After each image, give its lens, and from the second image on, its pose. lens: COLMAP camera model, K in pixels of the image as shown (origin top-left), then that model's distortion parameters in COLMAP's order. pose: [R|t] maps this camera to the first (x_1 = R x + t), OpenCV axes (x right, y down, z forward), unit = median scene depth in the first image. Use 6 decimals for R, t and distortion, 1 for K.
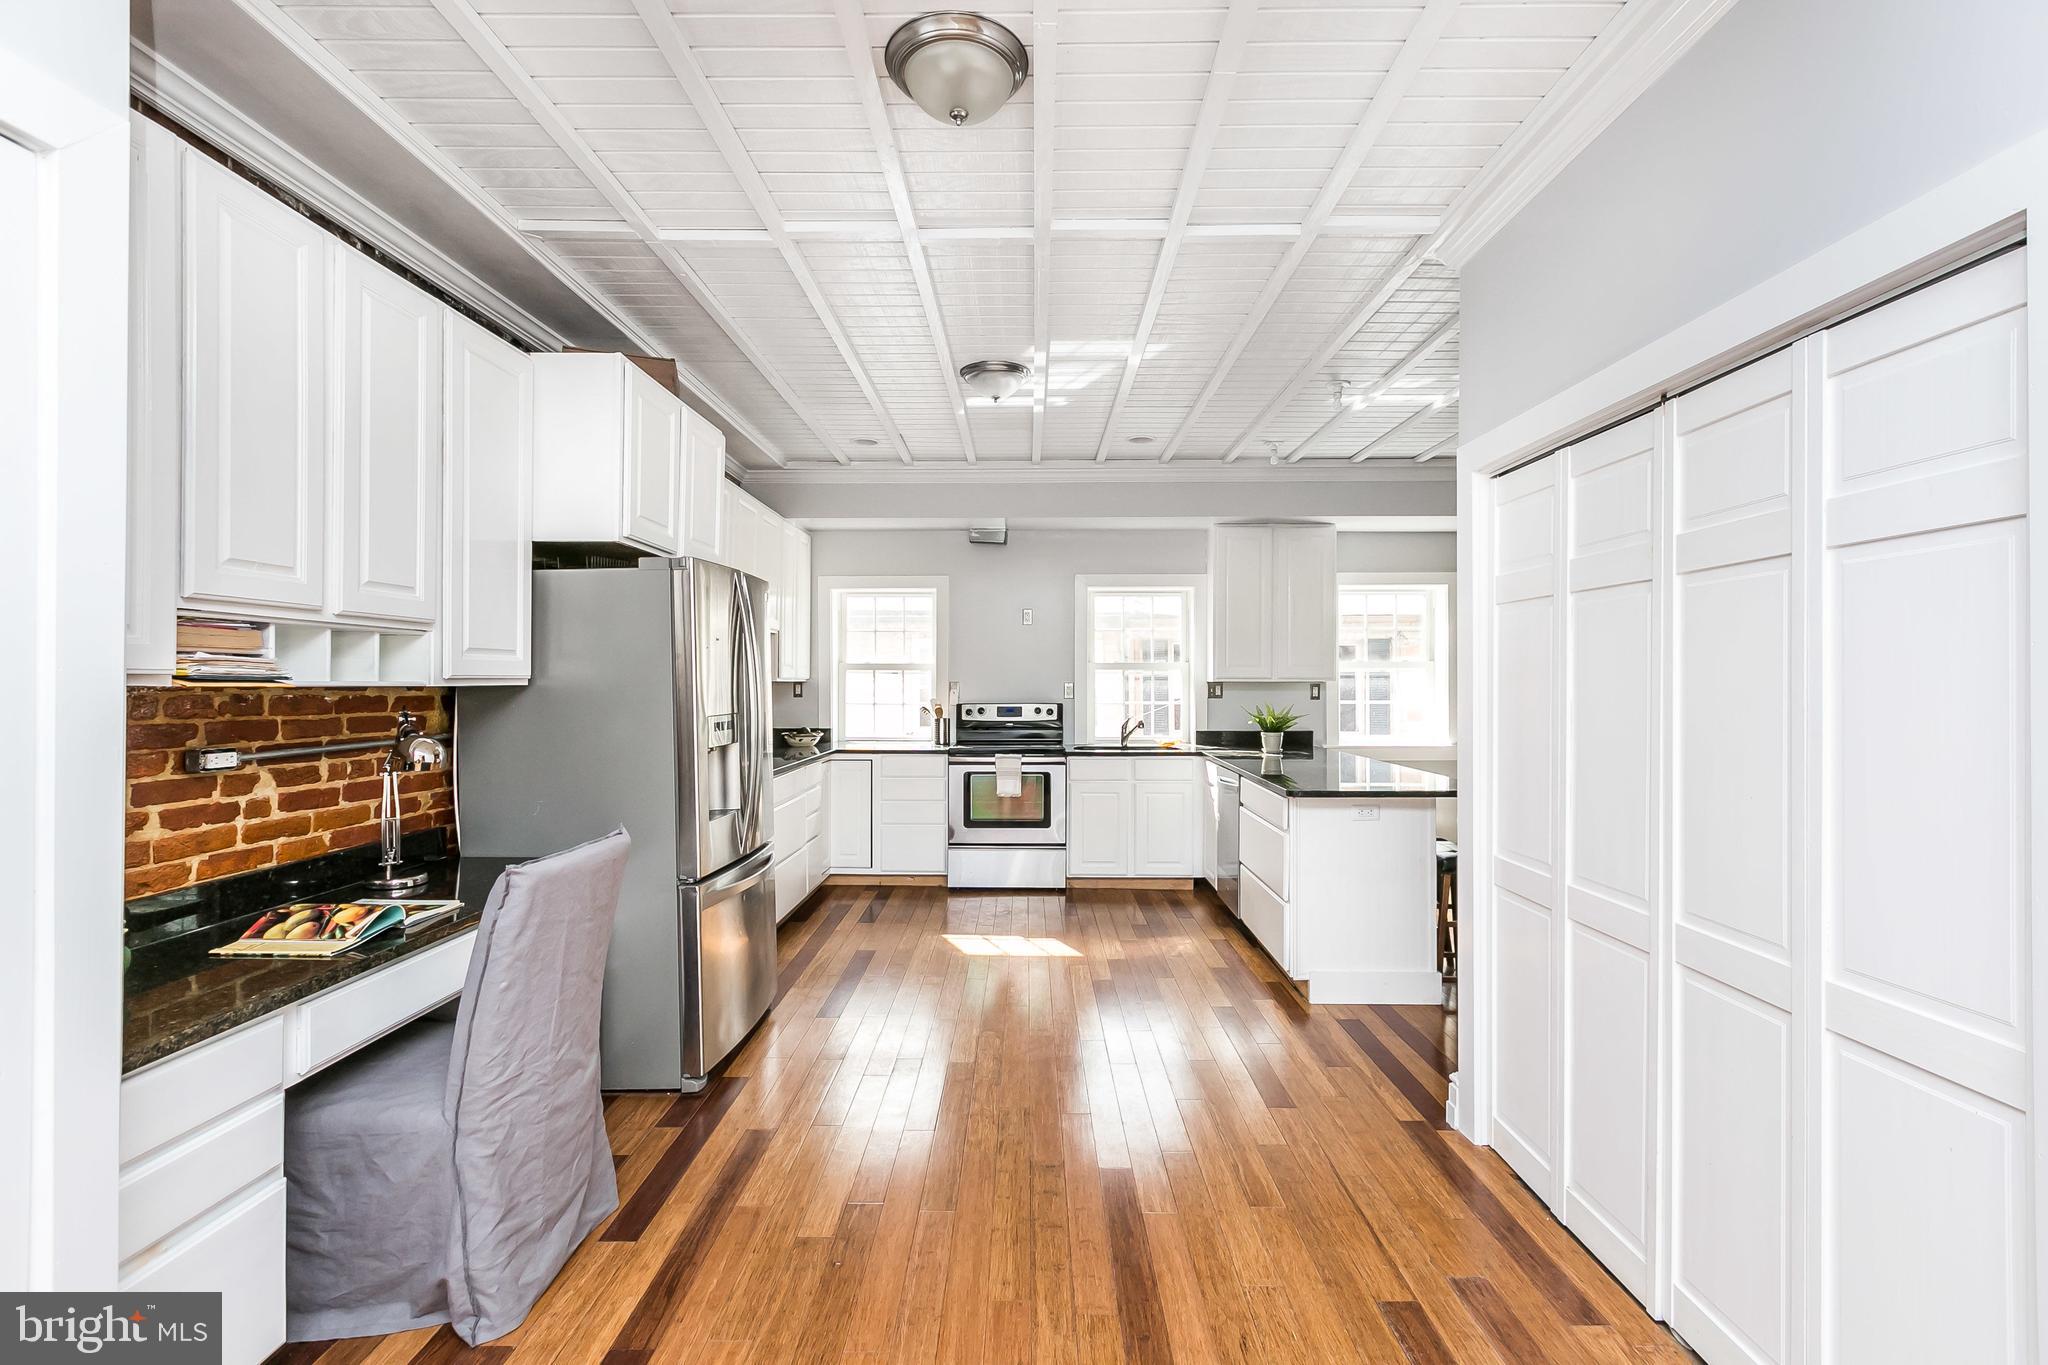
lens RADIAL K [[926.2, 0, 1027.5], [0, 926.2, 676.6], [0, 0, 1]] dist [0.003347, -0.001768]
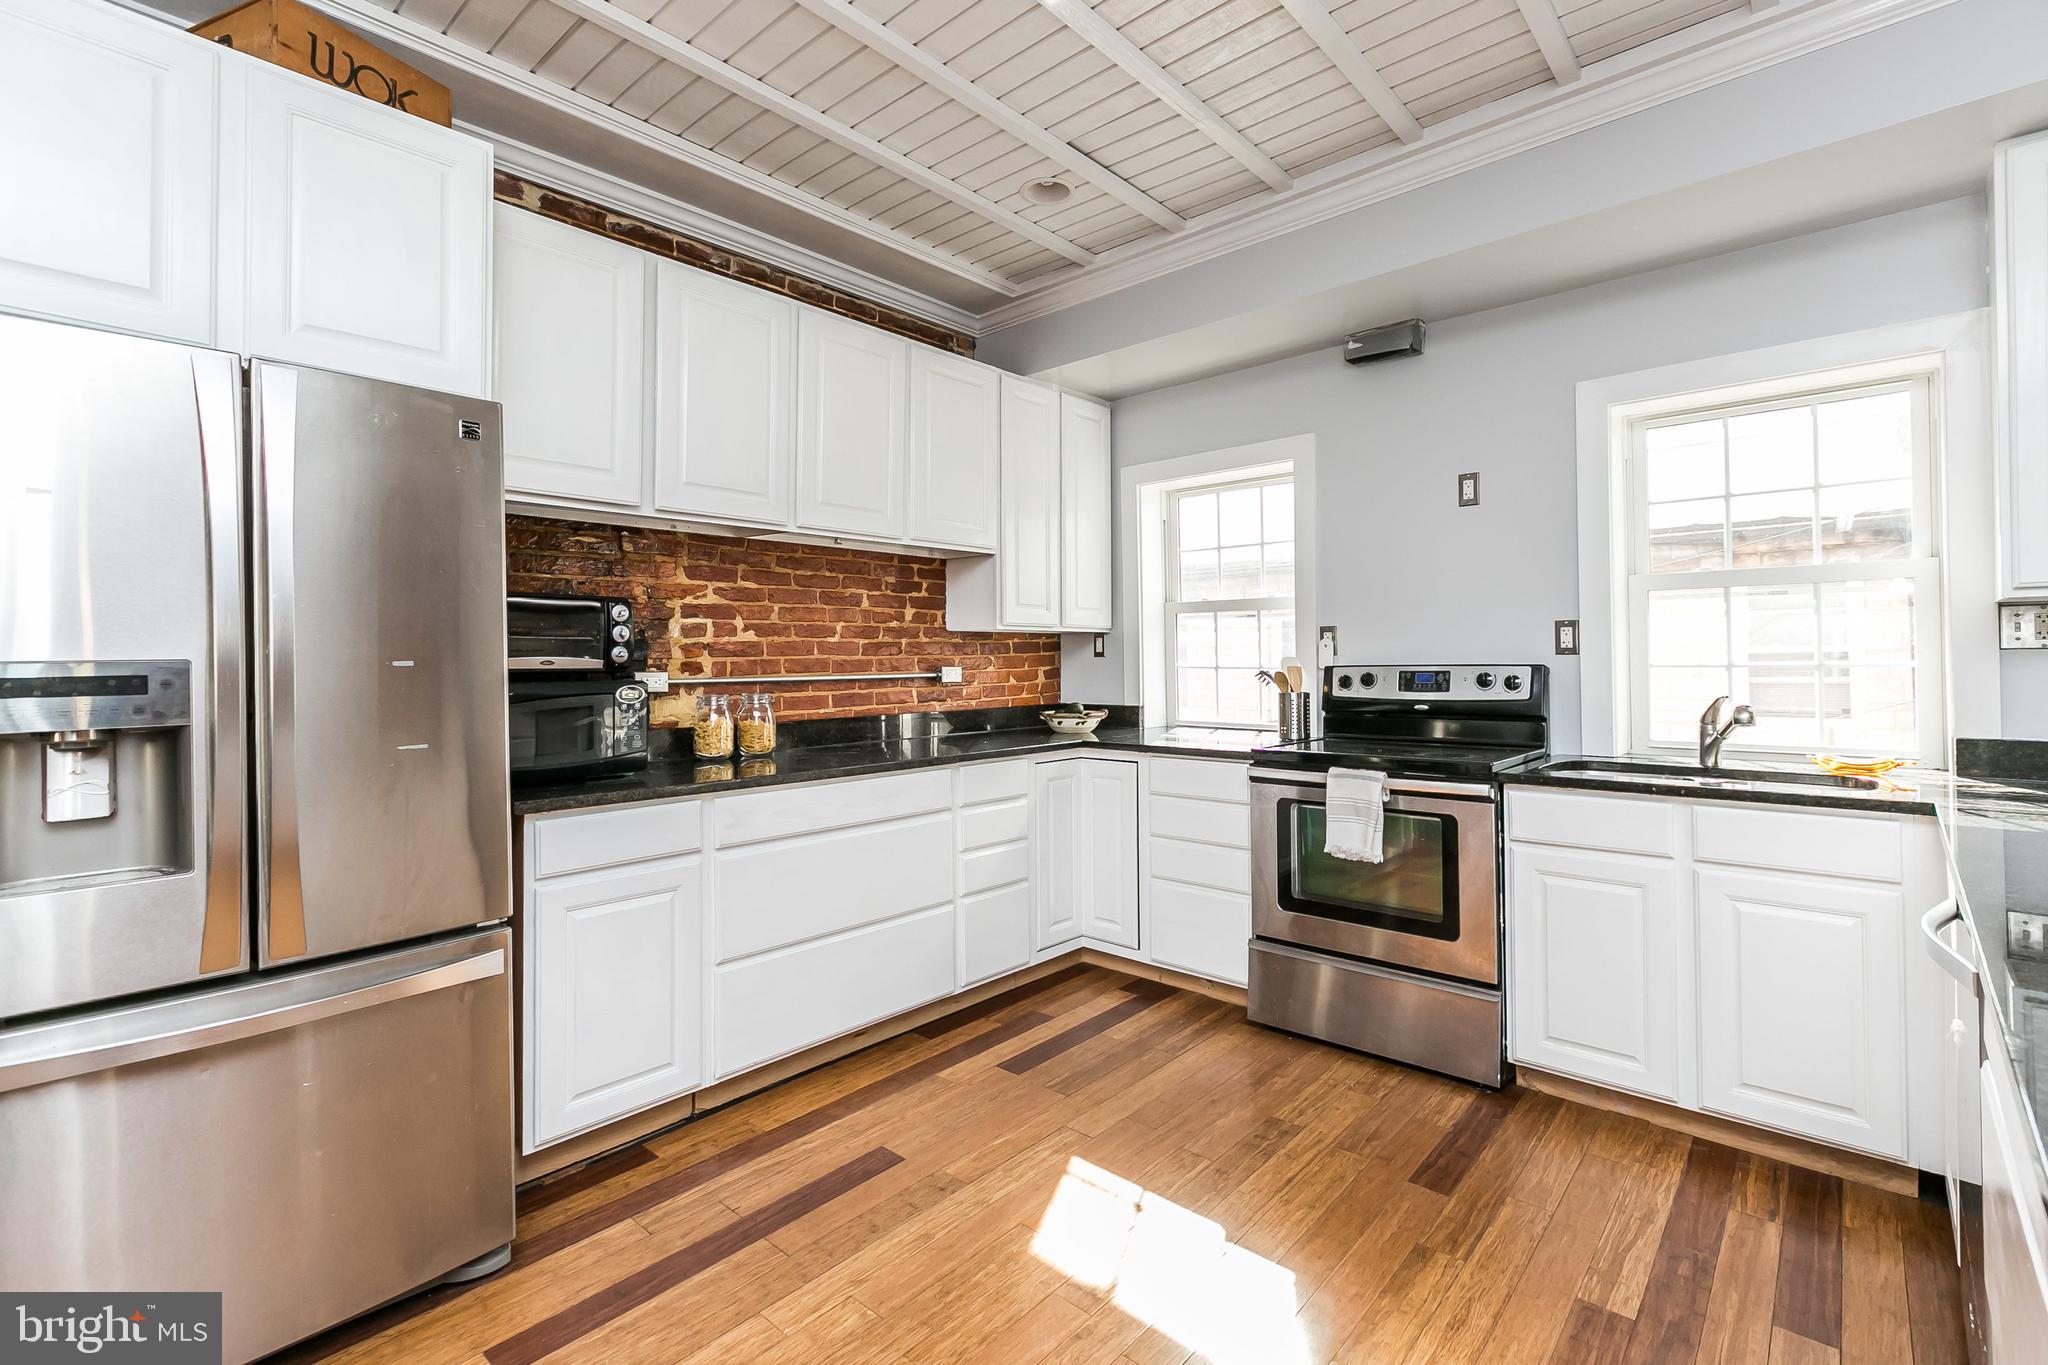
lens RADIAL K [[926.2, 0, 996.6], [0, 926.2, 656.1], [0, 0, 1]] dist [0.003347, -0.001768]
pose [[0.743774, -0.008711, -0.668374, 0.246223], [0.013663, 0.999904, 0.002173, 0.033854], [0.668291, -0.010748, 0.743822, 0.808338]]
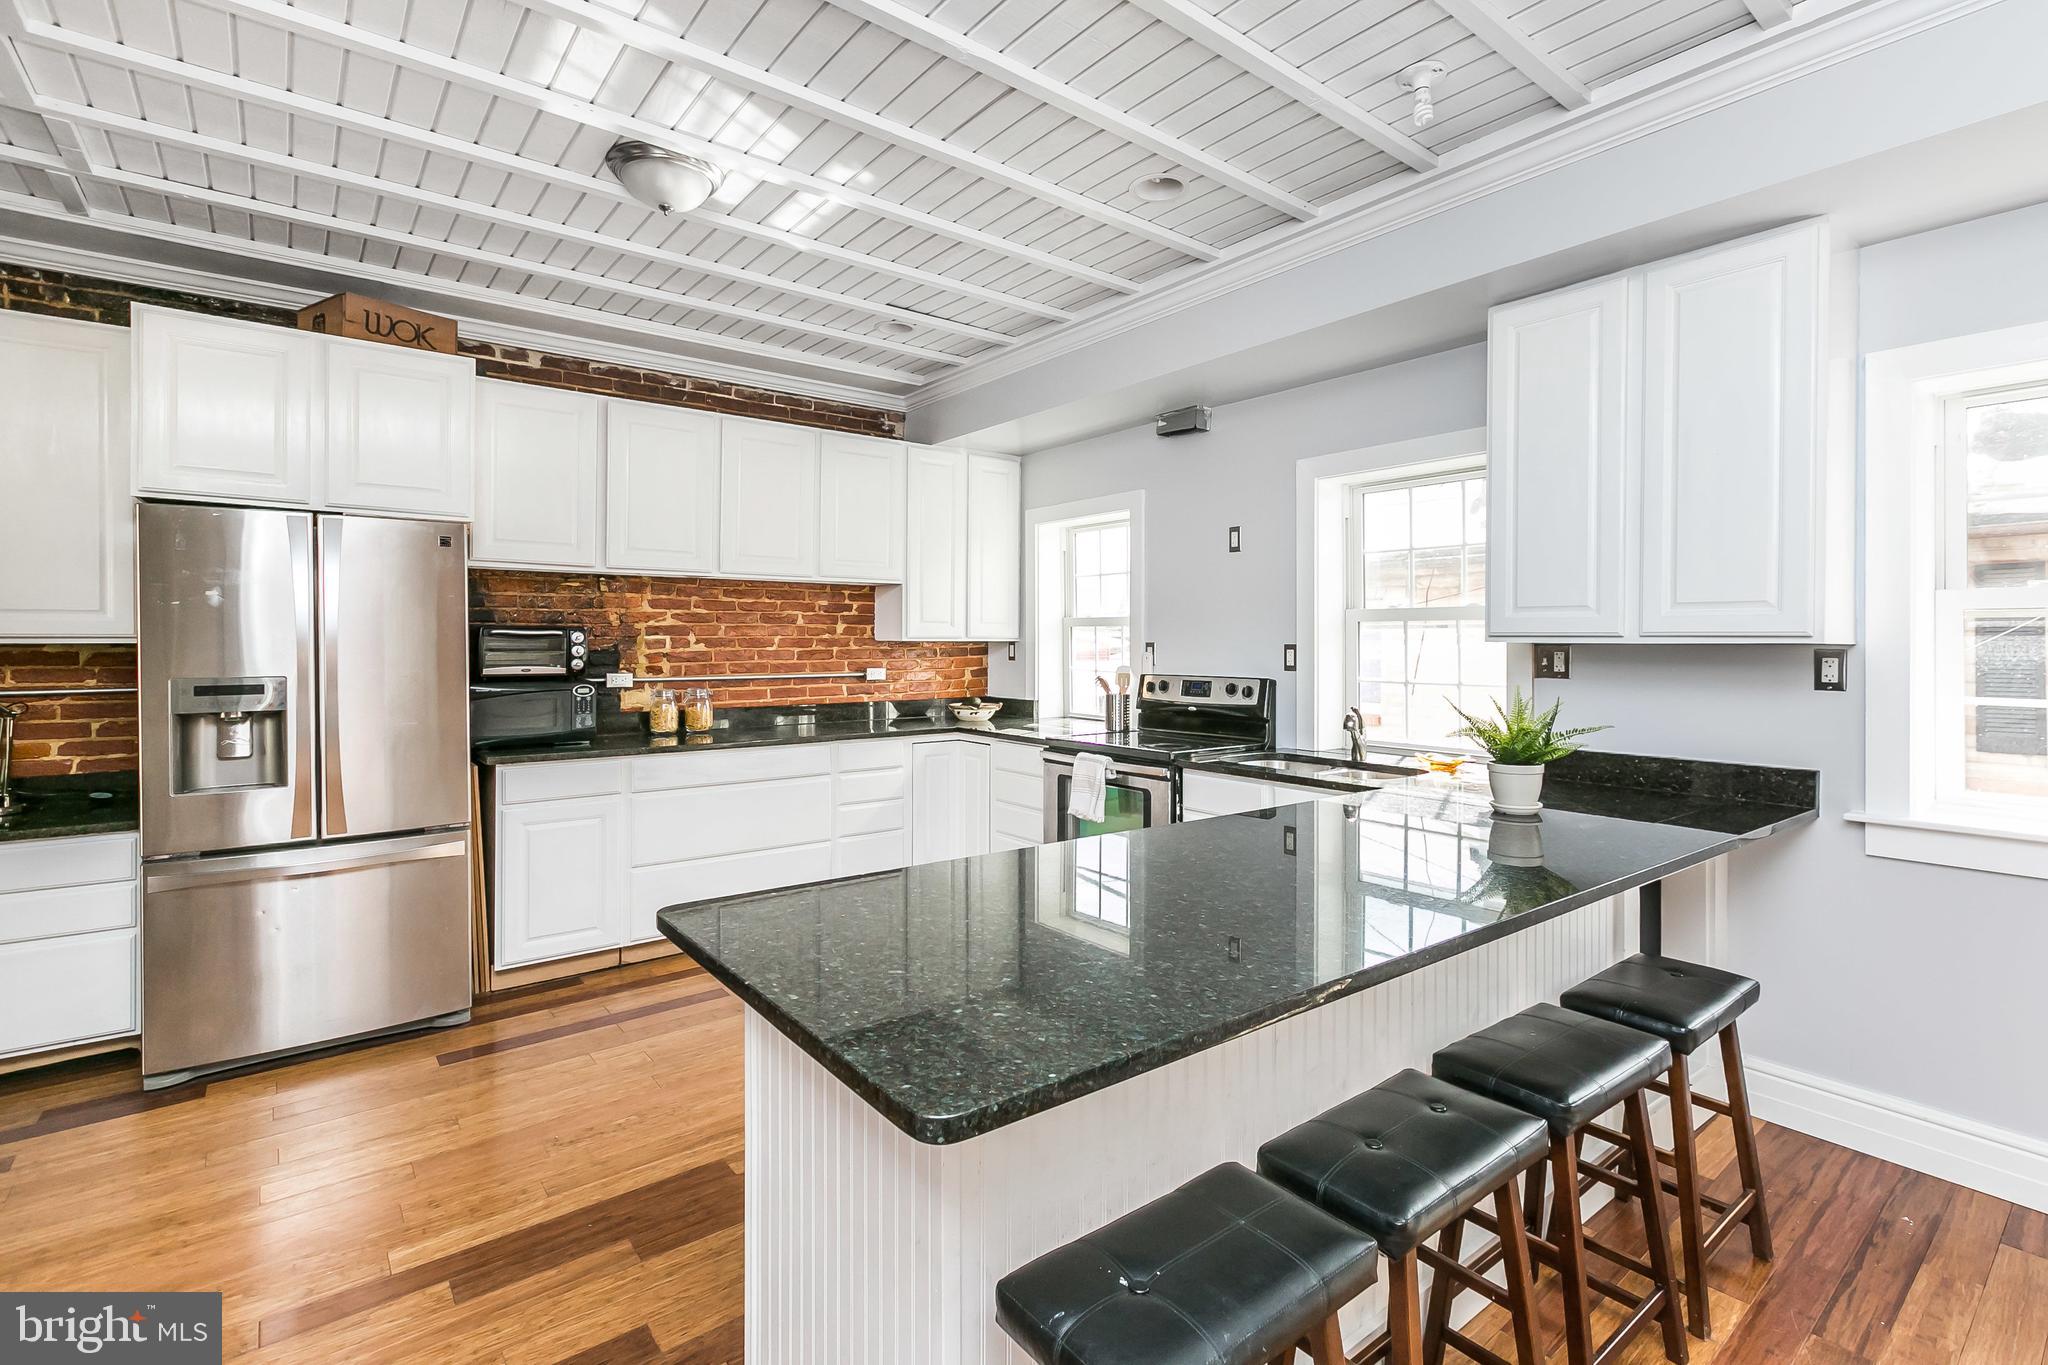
lens RADIAL K [[926.2, 0, 1031.1], [0, 926.2, 650.7], [0, 0, 1]] dist [0.003347, -0.001768]
pose [[0.640474, 0.008993, -0.767928, 0.690240], [0.002979, 0.999895, 0.014194, 0.003029], [0.767974, -0.011379, 0.640379, 0.854354]]
